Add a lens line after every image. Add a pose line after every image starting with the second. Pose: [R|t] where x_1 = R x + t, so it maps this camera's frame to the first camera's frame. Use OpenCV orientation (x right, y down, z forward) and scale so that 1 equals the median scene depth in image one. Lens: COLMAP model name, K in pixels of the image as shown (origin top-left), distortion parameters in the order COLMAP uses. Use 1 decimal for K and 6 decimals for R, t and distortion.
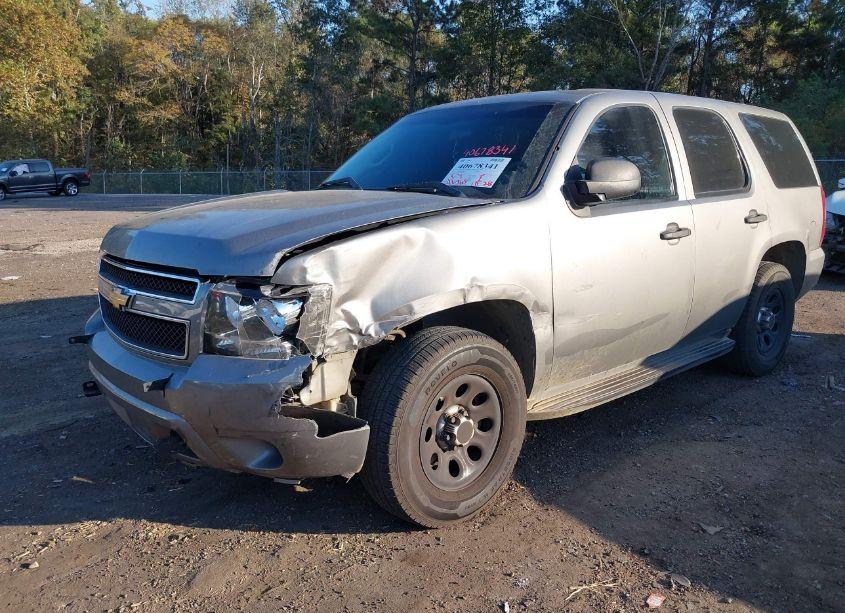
lens RADIAL K [[656.8, 0, 418.6], [0, 656.8, 305.7], [0, 0, 1]] dist [0.010159, -0.010942]
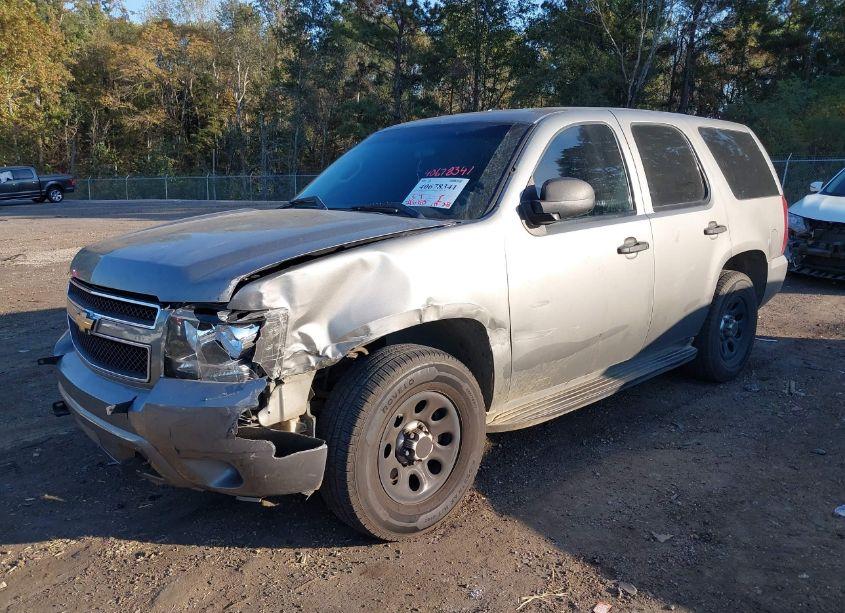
lens RADIAL K [[656.8, 0, 417.1], [0, 656.8, 304.7], [0, 0, 1]] dist [0.010159, -0.010942]
pose [[0.999820, -0.012829, 0.013993, 0.037116], [0.012888, 0.999908, -0.004129, -0.020790], [-0.013939, 0.004308, 0.999894, -0.025019]]
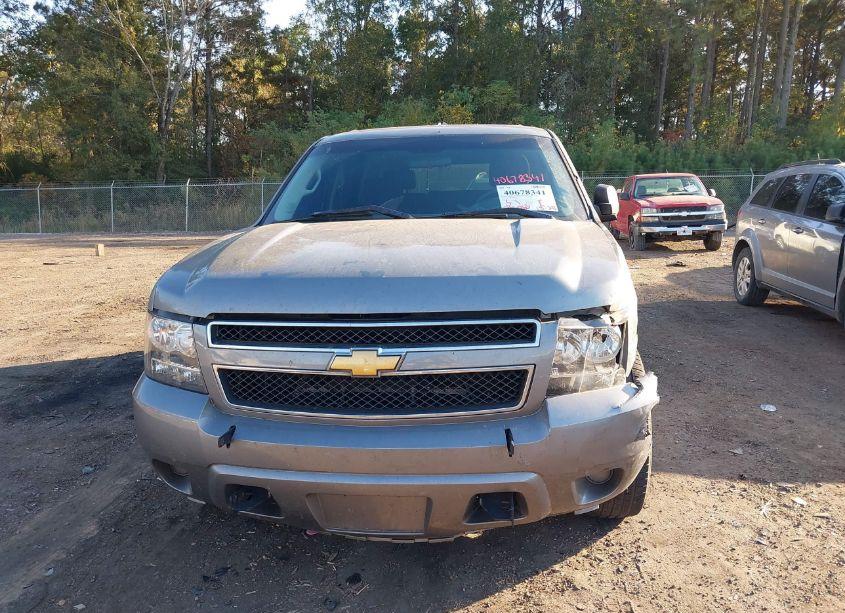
lens RADIAL K [[656.8, 0, 421.4], [0, 656.8, 304.7], [0, 0, 1]] dist [0.010159, -0.010942]
pose [[0.746819, -0.126828, 0.652821, -0.701764], [0.147183, 0.988825, 0.023730, -0.070587], [-0.648535, 0.078362, 0.757140, 0.266315]]
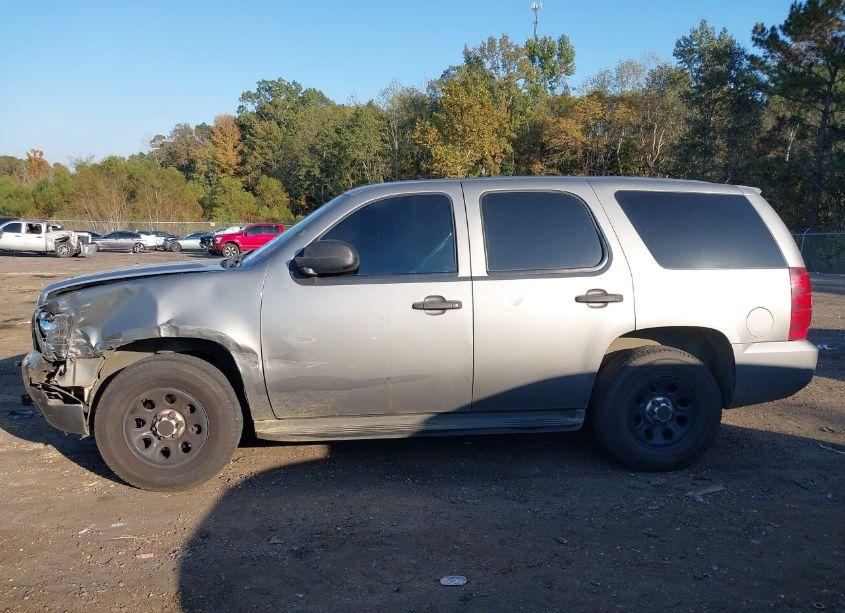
lens RADIAL K [[656.8, 0, 425.0], [0, 656.8, 302.7], [0, 0, 1]] dist [0.010159, -0.010942]
pose [[0.831389, 0.063981, -0.551995, 1.014876], [-0.118558, 0.990901, -0.063711, -0.041273], [0.542896, 0.118412, 0.831410, 0.058060]]
